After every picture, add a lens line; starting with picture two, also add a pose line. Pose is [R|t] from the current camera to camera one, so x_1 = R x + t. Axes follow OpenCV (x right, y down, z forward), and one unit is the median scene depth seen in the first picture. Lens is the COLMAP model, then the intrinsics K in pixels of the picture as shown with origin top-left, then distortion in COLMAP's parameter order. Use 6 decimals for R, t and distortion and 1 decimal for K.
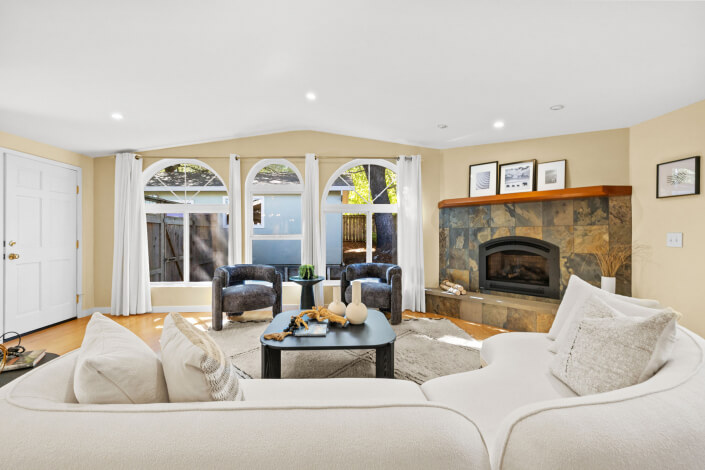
lens RADIAL K [[300.4, 0, 352.0], [0, 300.4, 233.2], [0, 0, 1]] dist [0.001240, 0.000195]
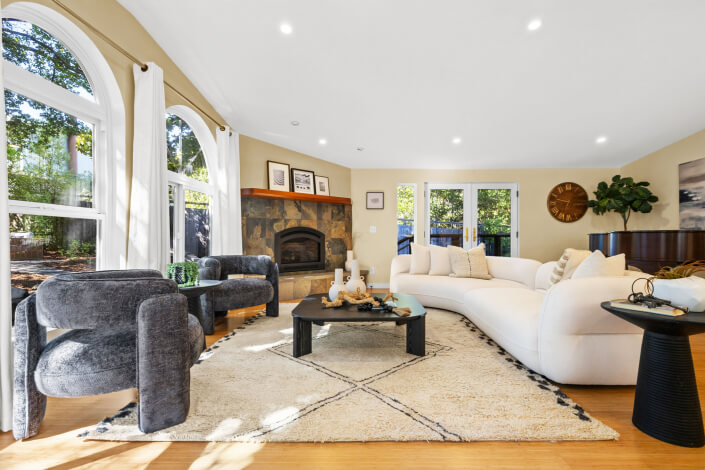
lens RADIAL K [[322.7, 0, 353.6], [0, 322.7, 239.8], [0, 0, 1]] dist [-0.000555, -0.000046]
pose [[0.065334, 0.002087, 0.997861, -0.787078], [0.000545, 0.999998, -0.002127, 0.065690], [-0.997863, 0.000683, 0.065333, 0.648251]]
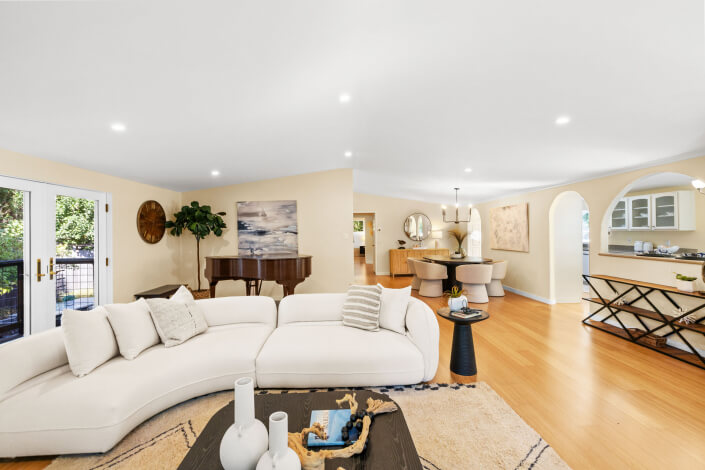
lens RADIAL K [[300.4, 0, 352.0], [0, 300.4, 231.5], [0, 0, 1]] dist [0.001240, 0.000195]
pose [[-0.999785, 0.010759, -0.017740, -0.138967], [0.010698, 0.999937, 0.003496, -0.051532], [0.017776, 0.003305, -0.999837, 1.019983]]
